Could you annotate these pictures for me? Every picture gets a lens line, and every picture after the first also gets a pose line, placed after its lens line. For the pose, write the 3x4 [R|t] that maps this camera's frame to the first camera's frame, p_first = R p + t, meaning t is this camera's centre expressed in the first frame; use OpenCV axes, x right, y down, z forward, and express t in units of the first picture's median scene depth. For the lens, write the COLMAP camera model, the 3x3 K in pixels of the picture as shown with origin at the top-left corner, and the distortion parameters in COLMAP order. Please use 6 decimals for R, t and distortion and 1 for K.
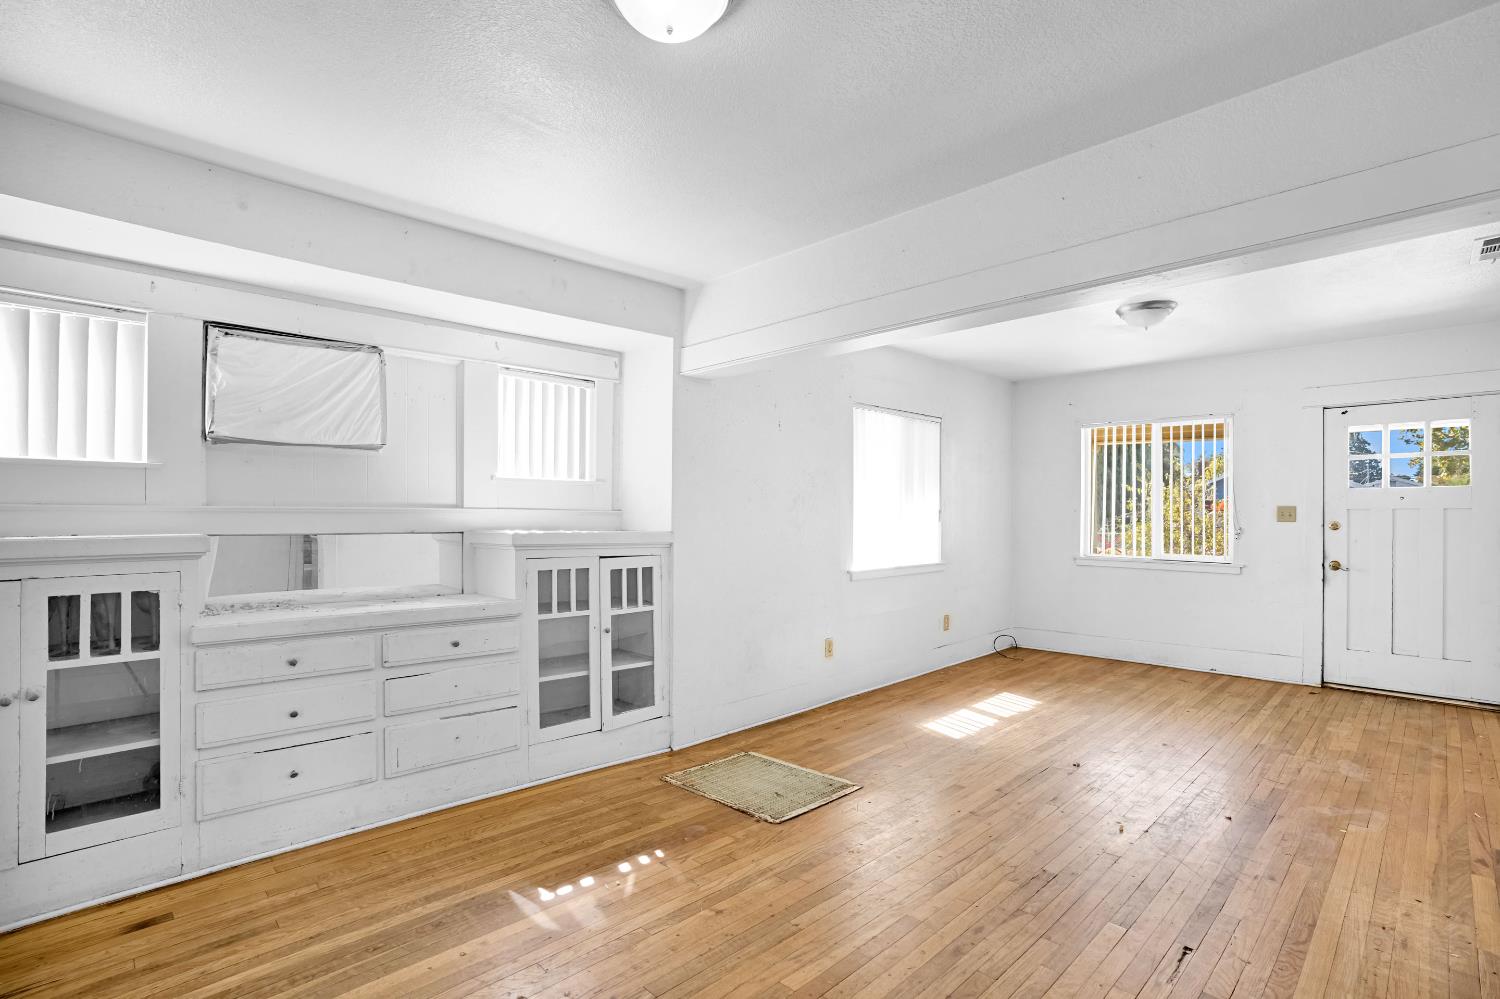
lens RADIAL K [[713.0, 0, 749.5], [0, 713.0, 514.1], [0, 0, 1]] dist [-0.021683, 0.005680]
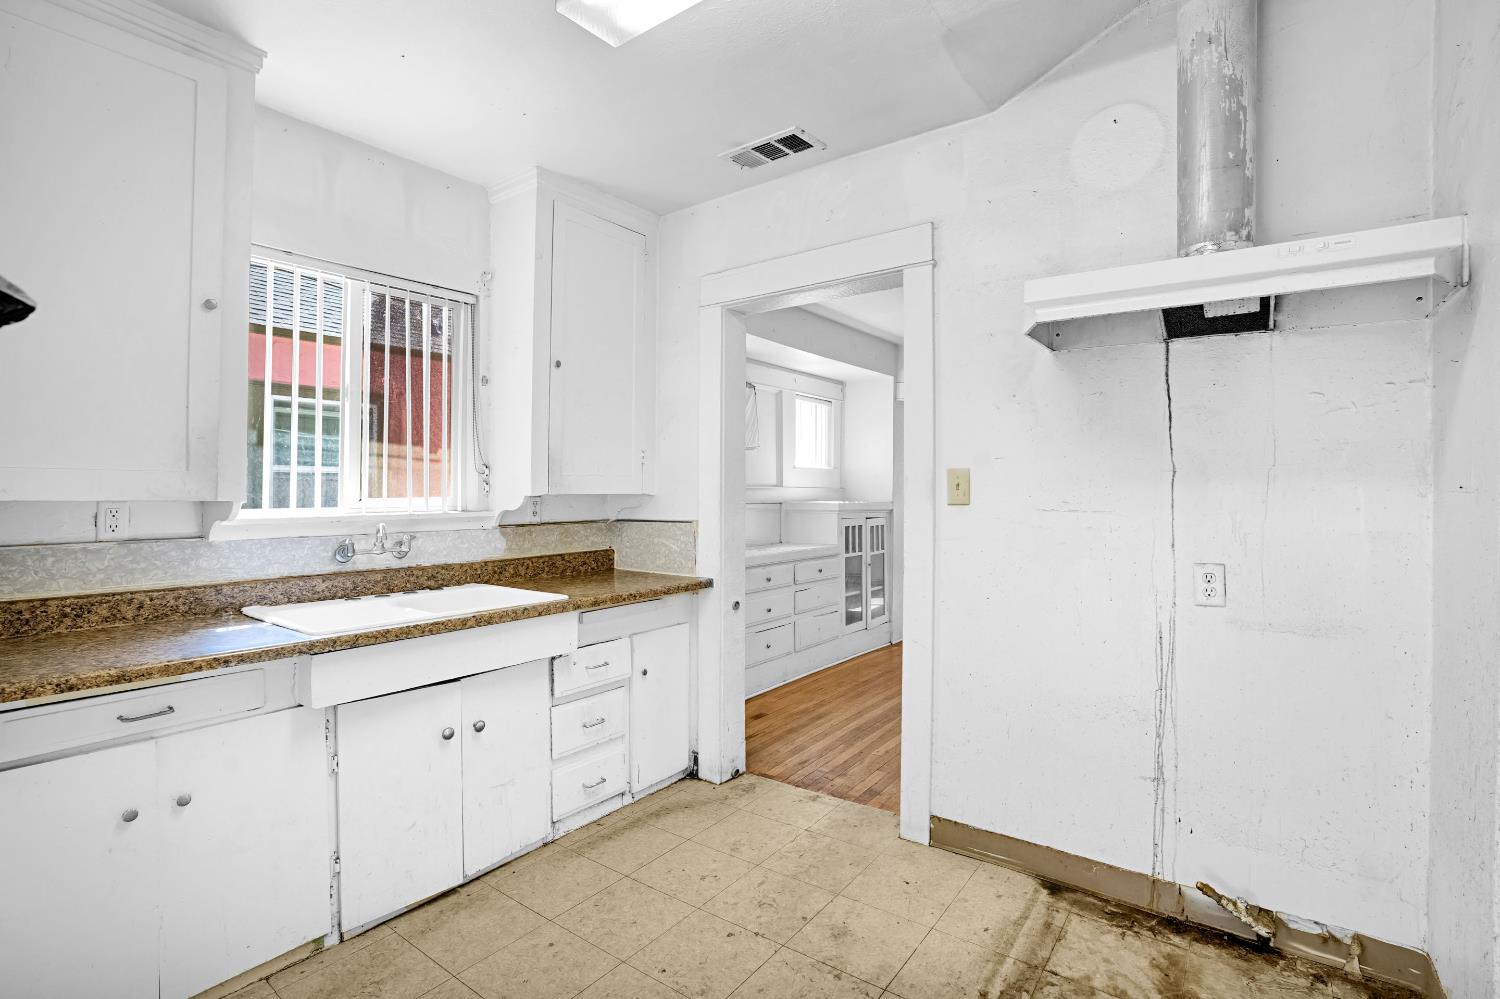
lens RADIAL K [[713.0, 0, 755.0], [0, 713.0, 496.5], [0, 0, 1]] dist [-0.021683, 0.005680]
pose [[0.982475, -0.007383, 0.186249, -0.786157], [0.005852, 0.999944, 0.008770, -0.002277], [-0.186303, -0.007526, 0.982463, -0.524967]]
